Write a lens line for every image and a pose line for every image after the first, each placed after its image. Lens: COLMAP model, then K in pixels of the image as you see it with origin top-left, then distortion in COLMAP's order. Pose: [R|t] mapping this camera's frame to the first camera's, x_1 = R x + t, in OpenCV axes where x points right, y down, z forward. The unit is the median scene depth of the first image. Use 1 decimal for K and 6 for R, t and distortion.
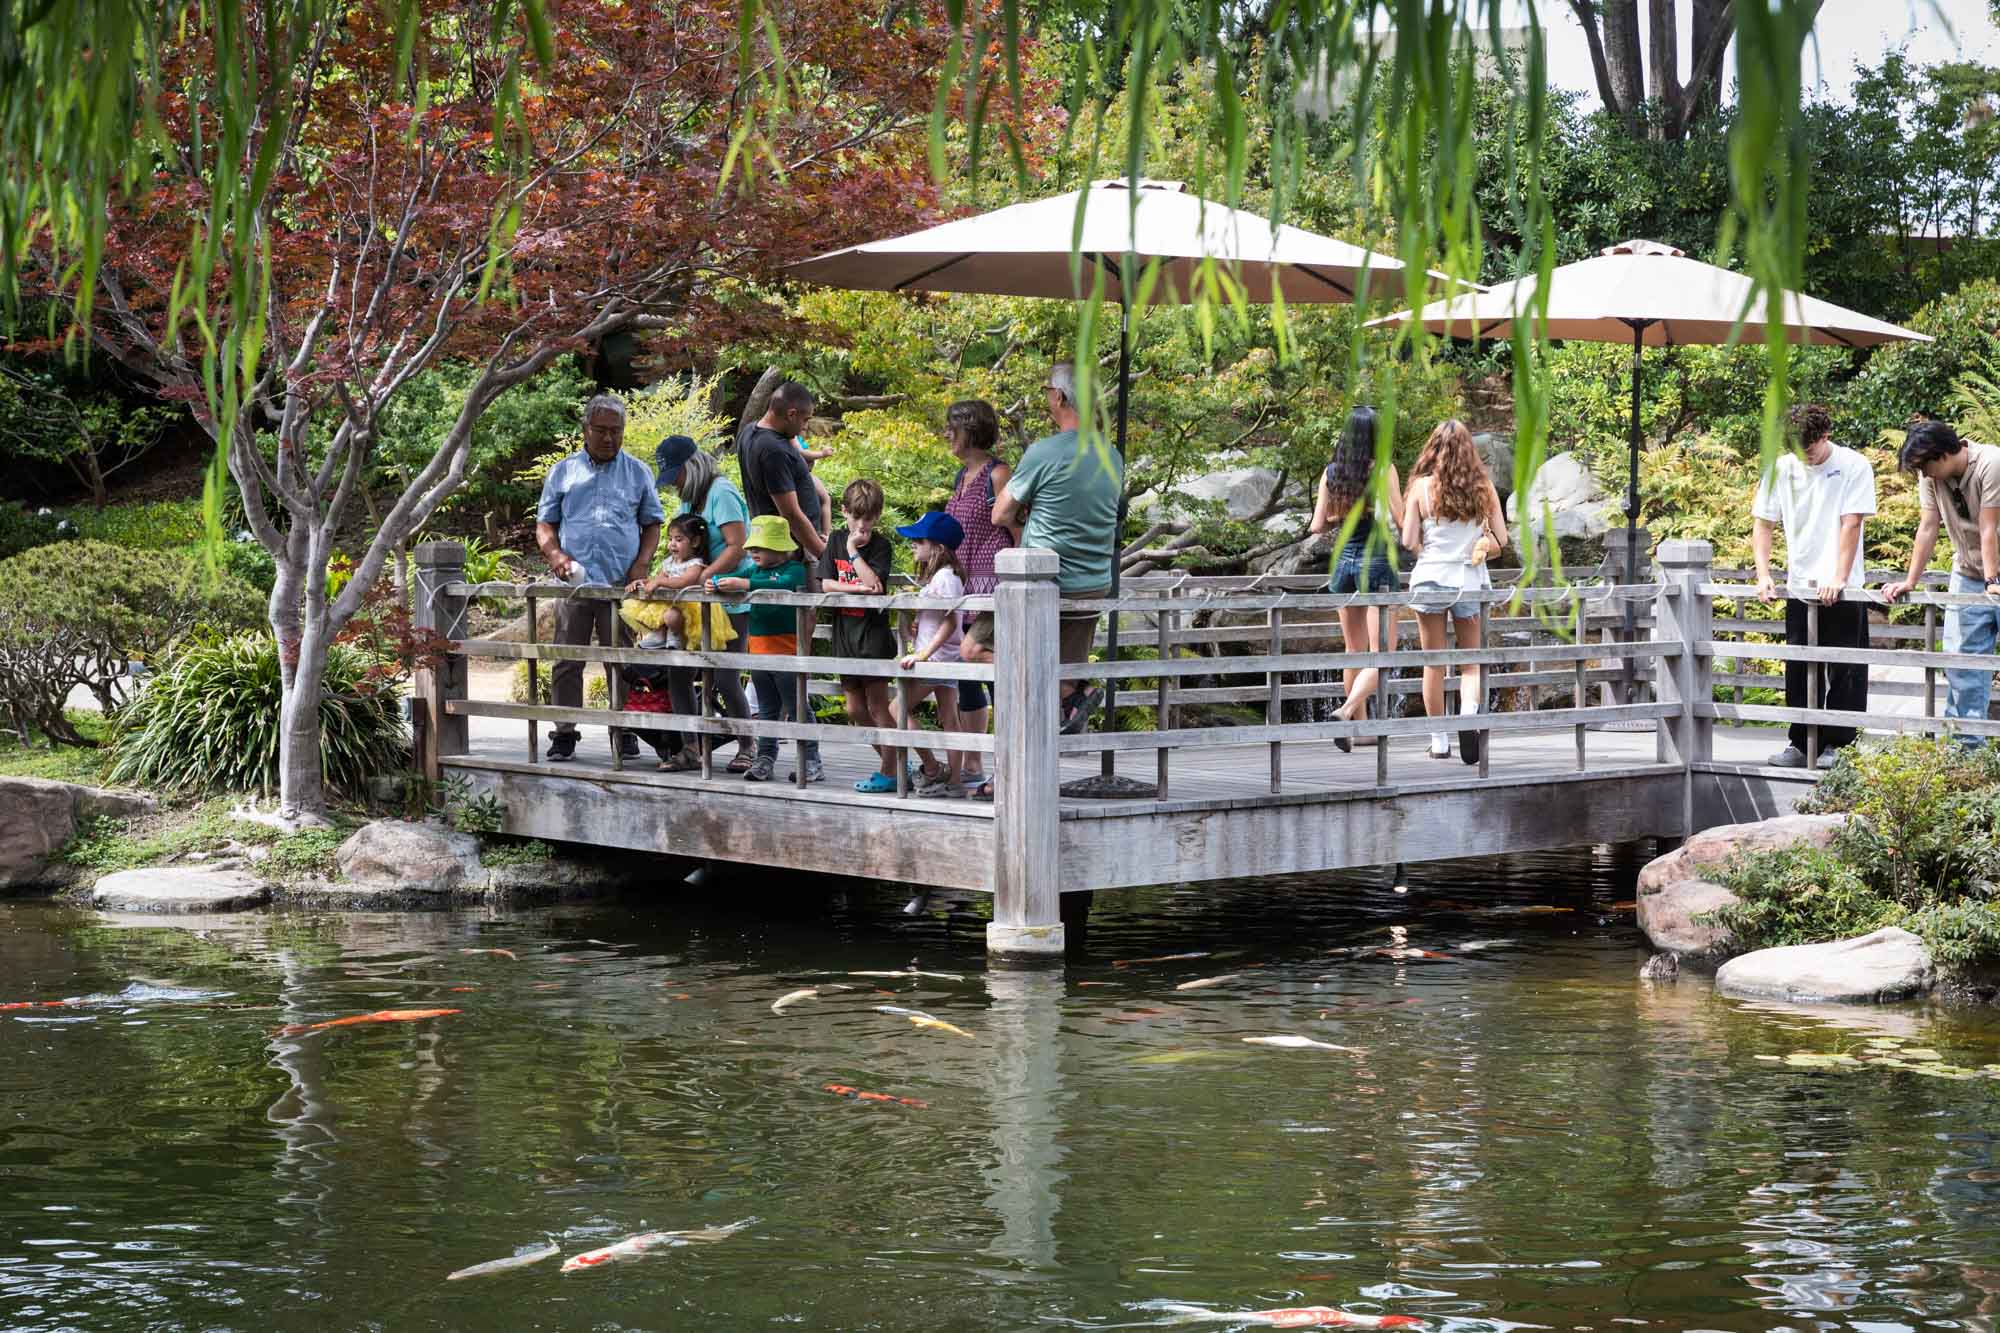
lens RADIAL K [[4121.9, 0, 996.6], [0, 4121.9, 667.8], [0, 0, 1]] dist [0.023571, 0.000000]
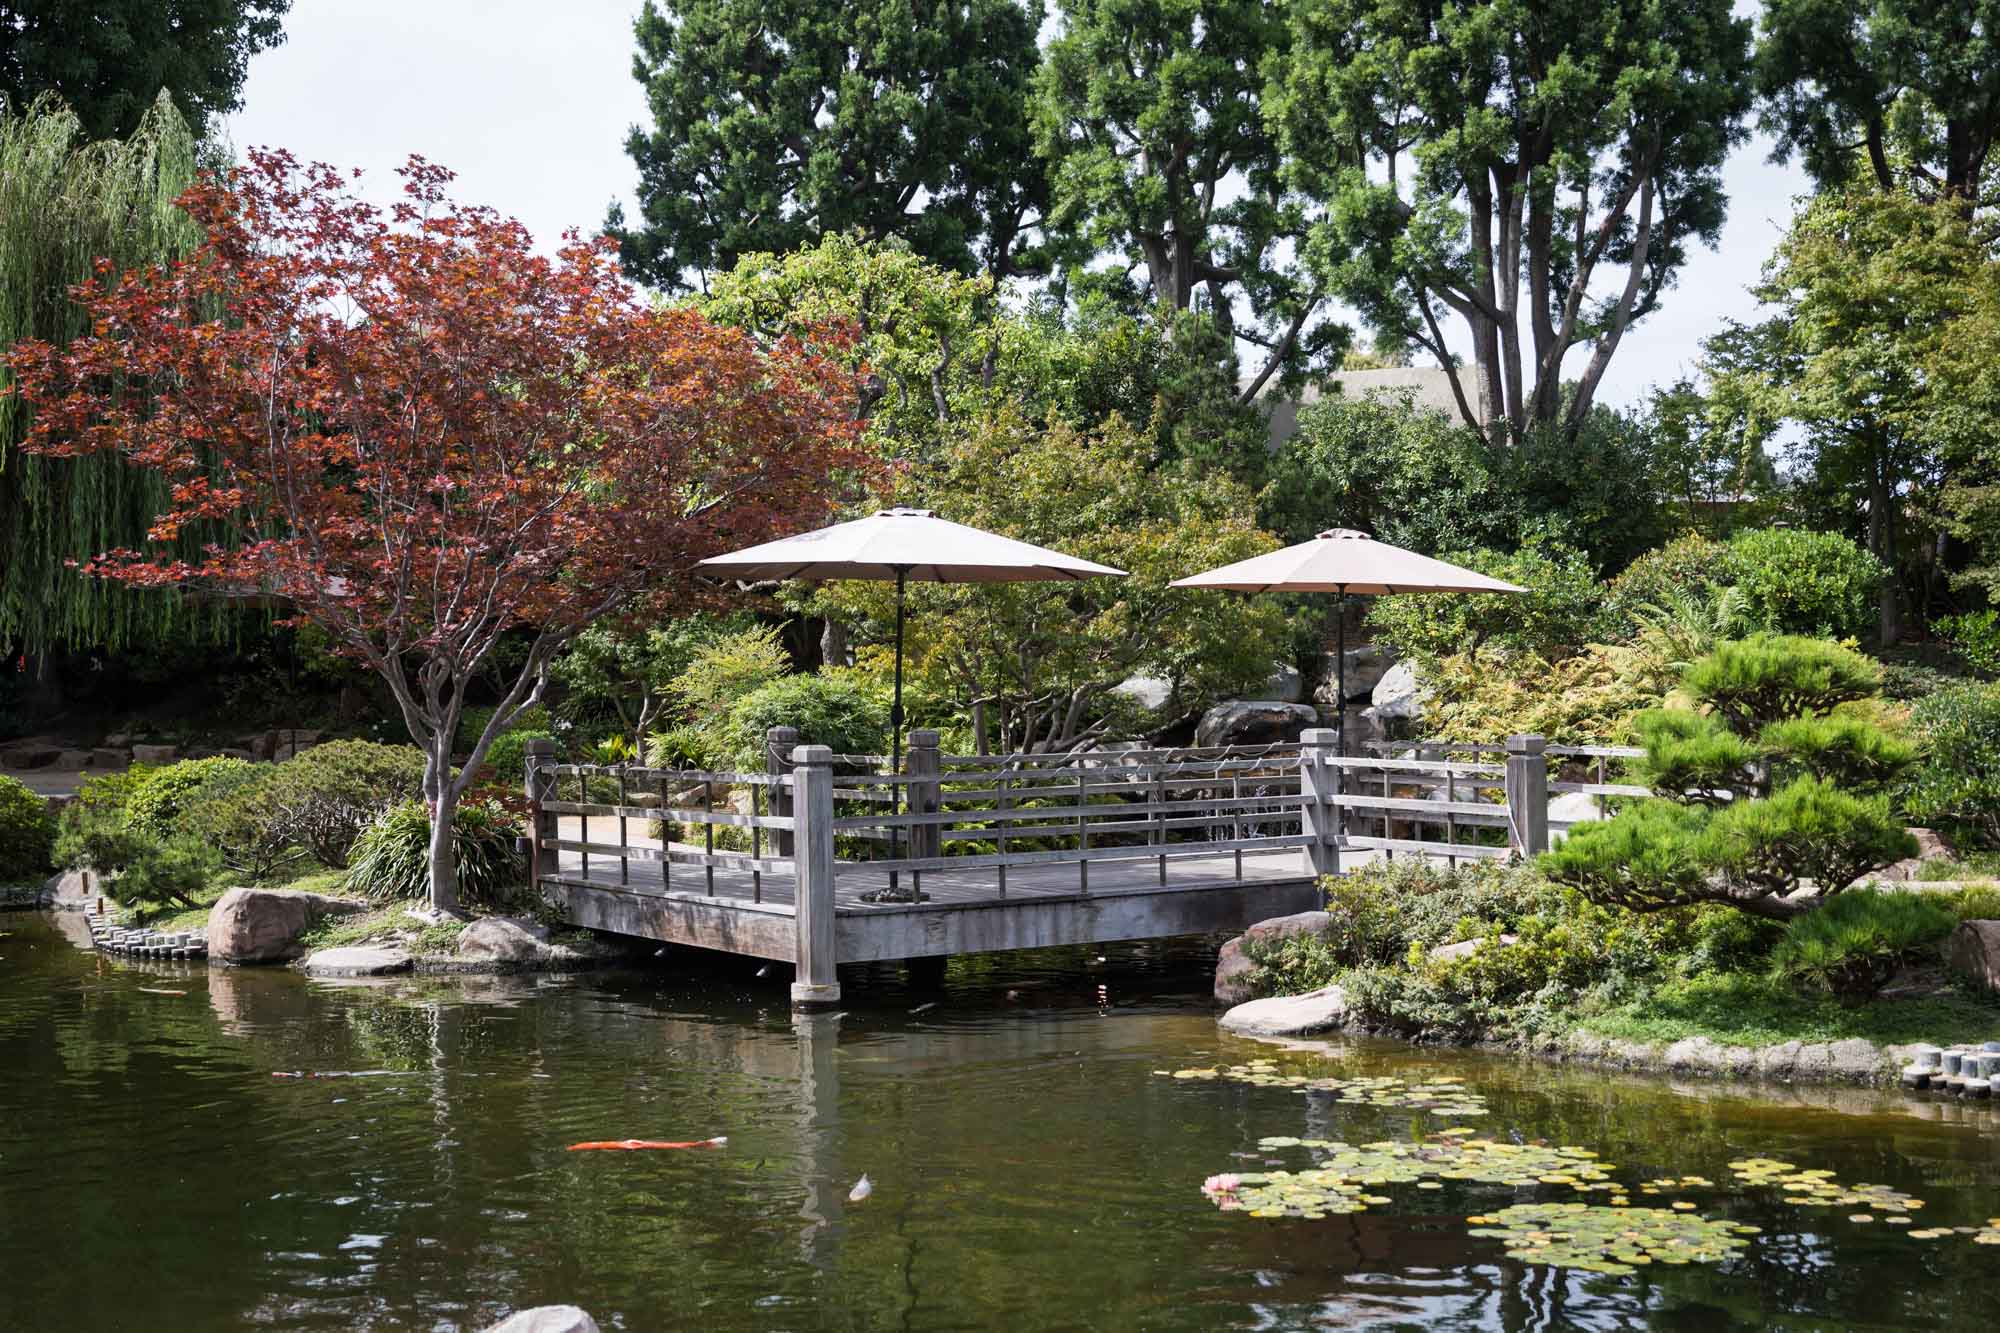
lens RADIAL K [[2859.9, 0, 1004.7], [0, 2859.9, 665.9], [0, 0, 1]] dist [0.027825, 0.000000]
pose [[0.991297, -0.016008, -0.130671, 0.193801], [0.010468, 0.999021, -0.042975, -0.009961], [0.131231, 0.041234, 0.990494, -0.070017]]
